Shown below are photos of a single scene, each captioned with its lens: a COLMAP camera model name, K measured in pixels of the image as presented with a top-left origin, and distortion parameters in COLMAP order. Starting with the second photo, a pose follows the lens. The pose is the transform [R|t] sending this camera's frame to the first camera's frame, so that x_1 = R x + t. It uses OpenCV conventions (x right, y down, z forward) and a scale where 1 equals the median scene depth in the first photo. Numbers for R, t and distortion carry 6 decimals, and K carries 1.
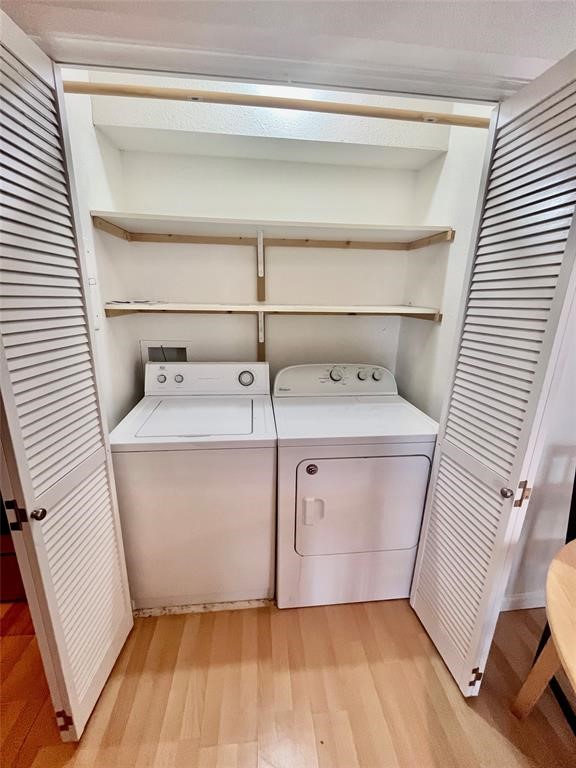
lens RADIAL K [[310.2, 0, 289.6], [0, 310.2, 383.6], [0, 0, 1]] dist [-0.022966, -0.001143]
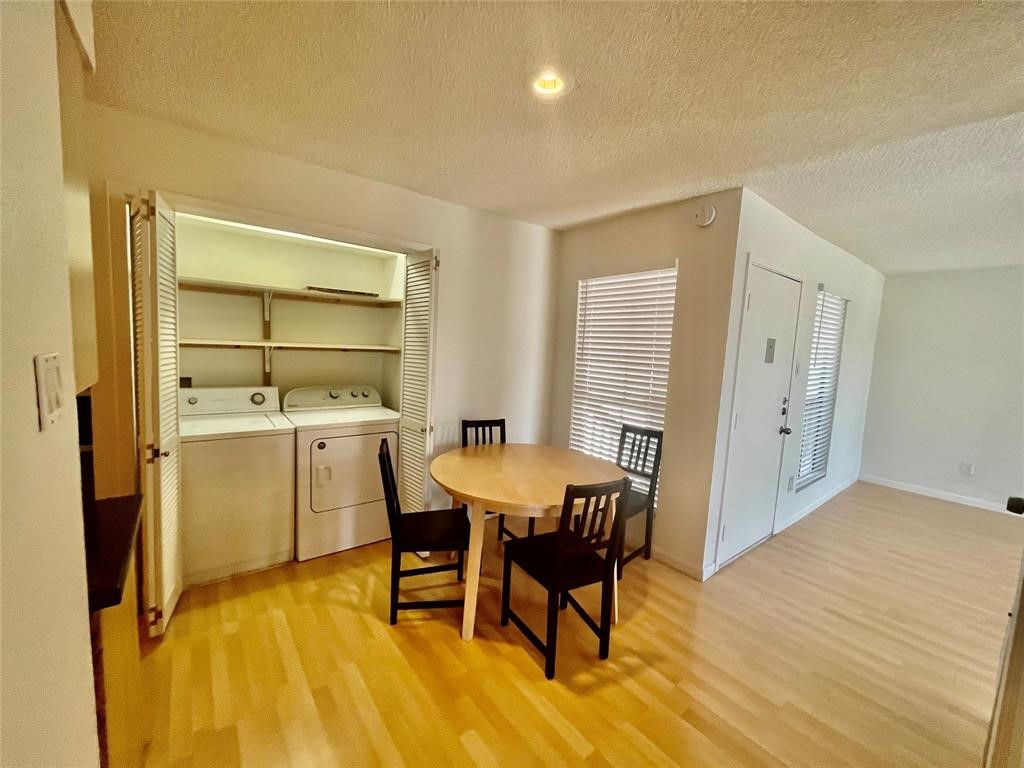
lens RADIAL K [[413.6, 0, 517.6], [0, 413.6, 382.6], [0, 0, 1]] dist [-0.022966, -0.001143]
pose [[0.836419, -0.026878, 0.547431, -0.190711], [0.108781, 0.987068, -0.117742, 0.260579], [-0.537187, 0.158031, 0.828527, -1.085387]]
